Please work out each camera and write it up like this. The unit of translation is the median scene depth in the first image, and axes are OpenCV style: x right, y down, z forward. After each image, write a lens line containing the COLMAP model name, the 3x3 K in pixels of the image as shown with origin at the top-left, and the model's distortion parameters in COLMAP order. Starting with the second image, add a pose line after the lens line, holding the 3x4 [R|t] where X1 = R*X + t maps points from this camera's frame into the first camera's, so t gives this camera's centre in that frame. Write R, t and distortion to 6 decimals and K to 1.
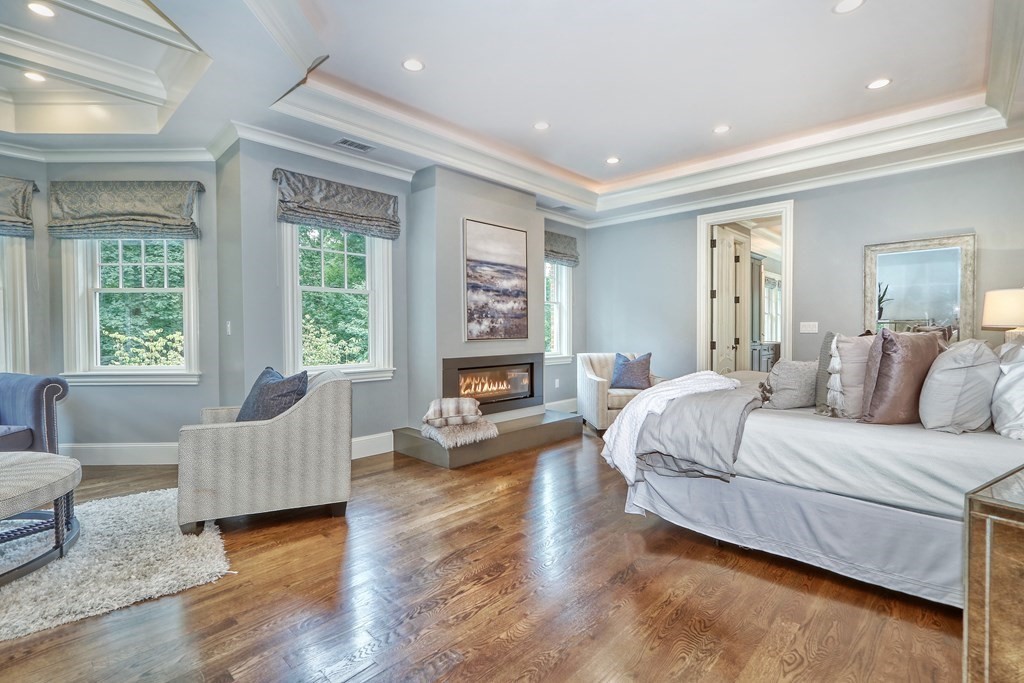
lens RADIAL K [[469.2, 0, 513.1], [0, 469.2, 339.8], [0, 0, 1]] dist [0.001592, -0.000712]
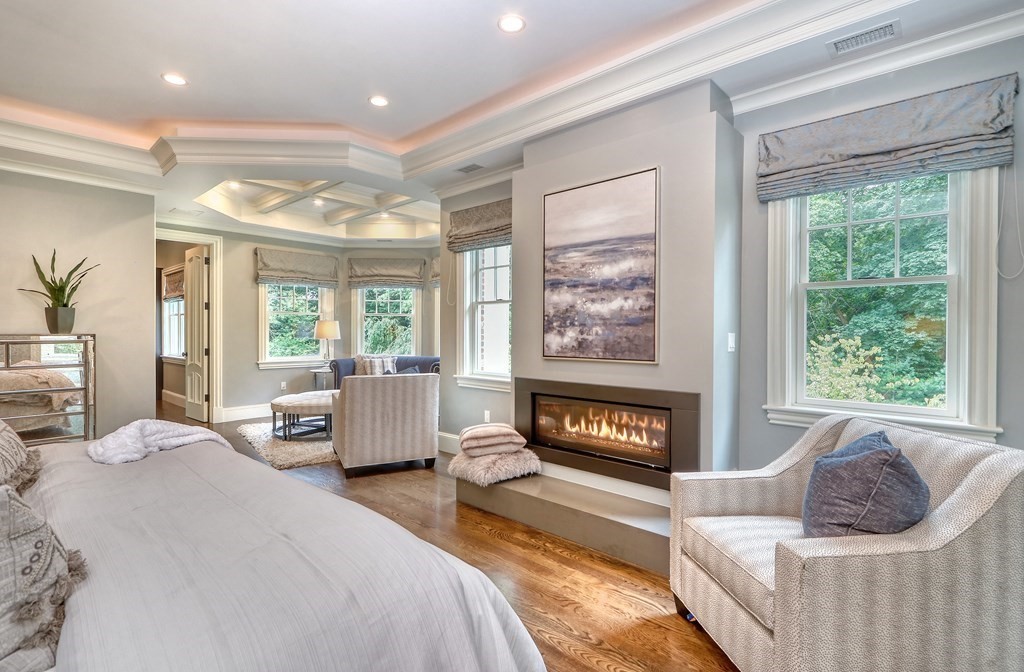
lens RADIAL K [[476.8, 0, 512.0], [0, 476.8, 336.0], [0, 0, 1]] dist [-0.000546, -0.000035]
pose [[0.030134, 0.013515, -0.999455, 0.623718], [-0.024625, 0.999615, 0.012774, -0.038598], [0.999242, 0.024227, 0.030455, 0.873782]]
